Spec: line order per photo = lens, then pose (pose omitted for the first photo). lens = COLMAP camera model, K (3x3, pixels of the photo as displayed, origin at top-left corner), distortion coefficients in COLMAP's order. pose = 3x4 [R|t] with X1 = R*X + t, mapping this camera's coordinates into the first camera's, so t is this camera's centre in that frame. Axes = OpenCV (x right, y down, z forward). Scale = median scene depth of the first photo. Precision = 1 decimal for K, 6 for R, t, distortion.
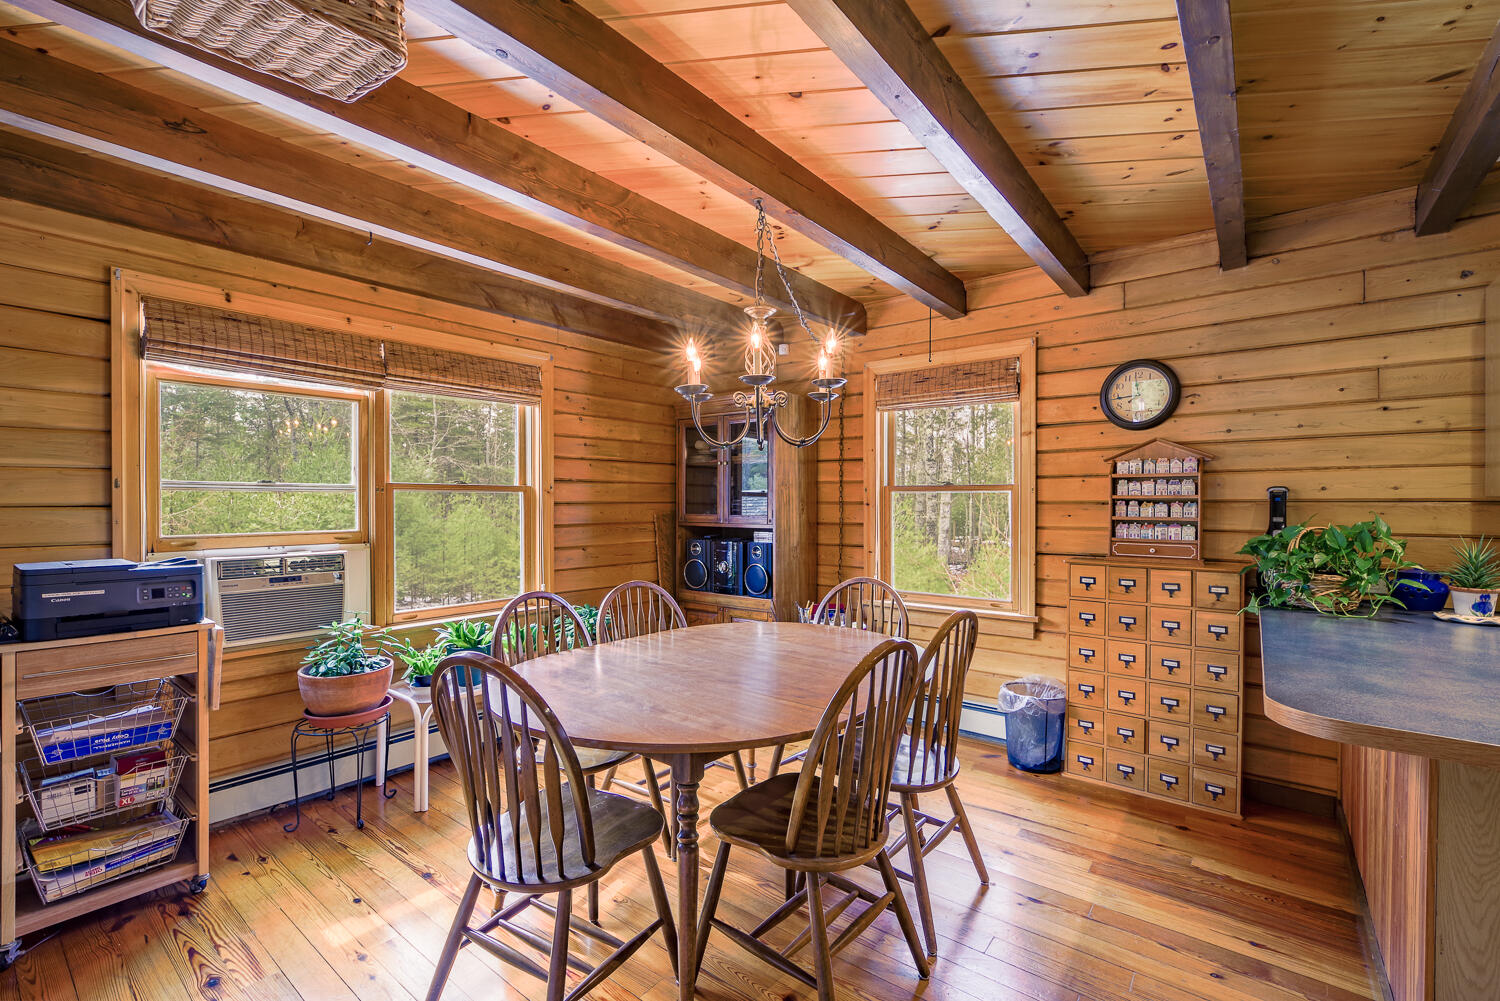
lens RADIAL K [[662.4, 0, 753.4], [0, 662.4, 499.7], [0, 0, 1]] dist [-0.006849, -0.000420]
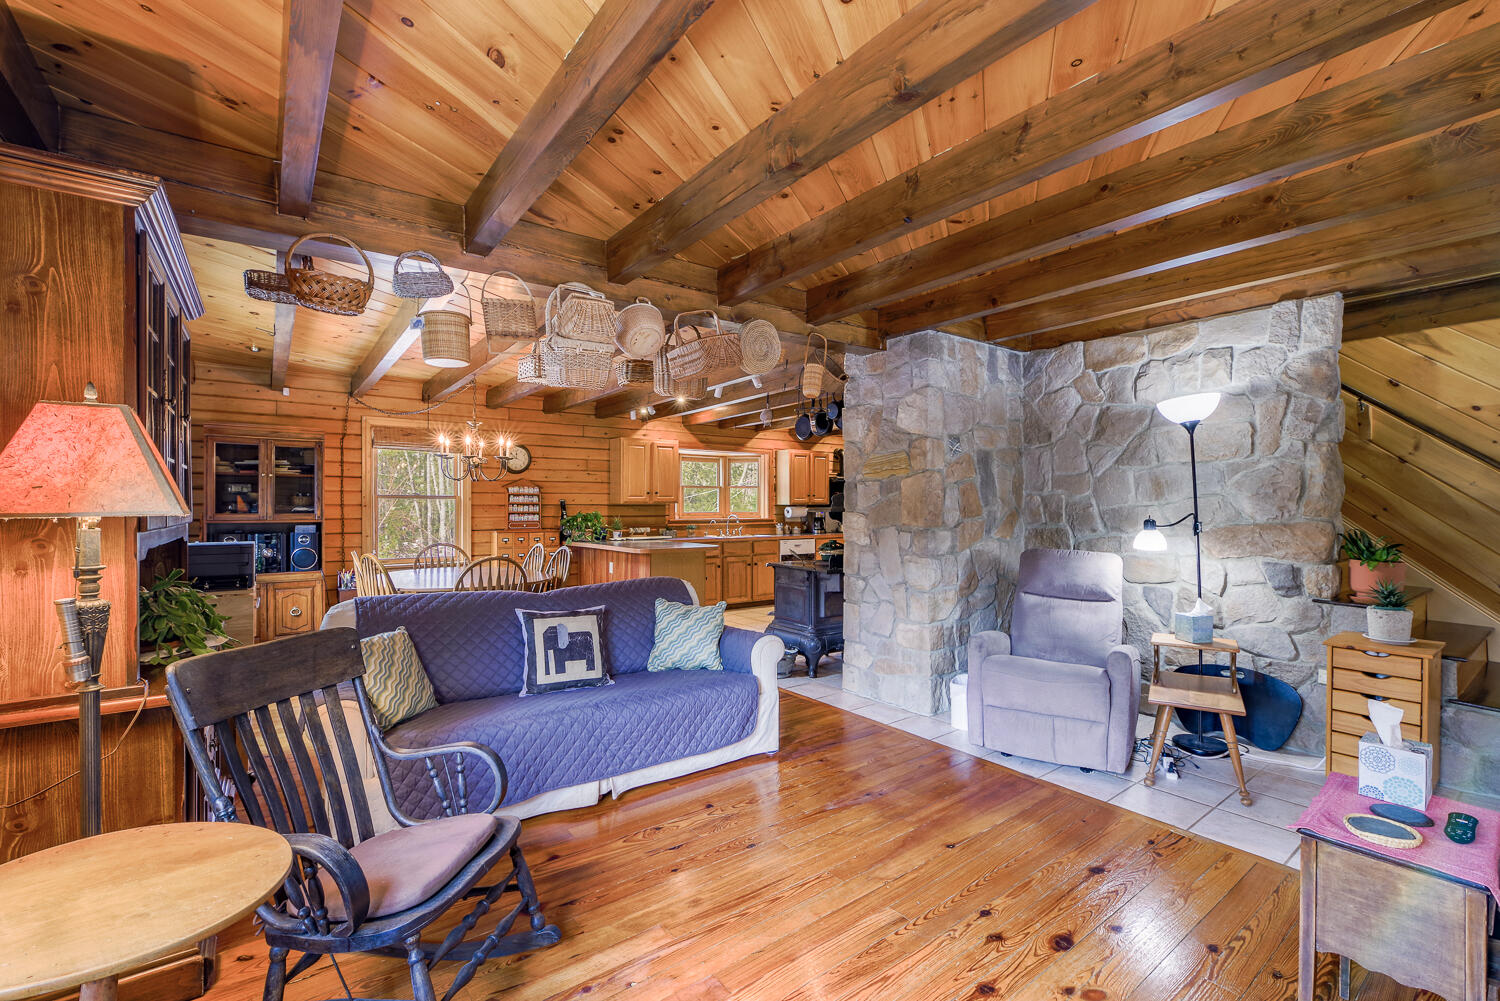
lens RADIAL K [[662.4, 0, 725.8], [0, 662.4, 505.1], [0, 0, 1]] dist [-0.006849, -0.000420]
pose [[0.250607, 0.003121, 0.968084, -1.383331], [-0.005027, 0.999986, -0.001922, 0.004793], [-0.968076, -0.004385, 0.250619, -0.275721]]
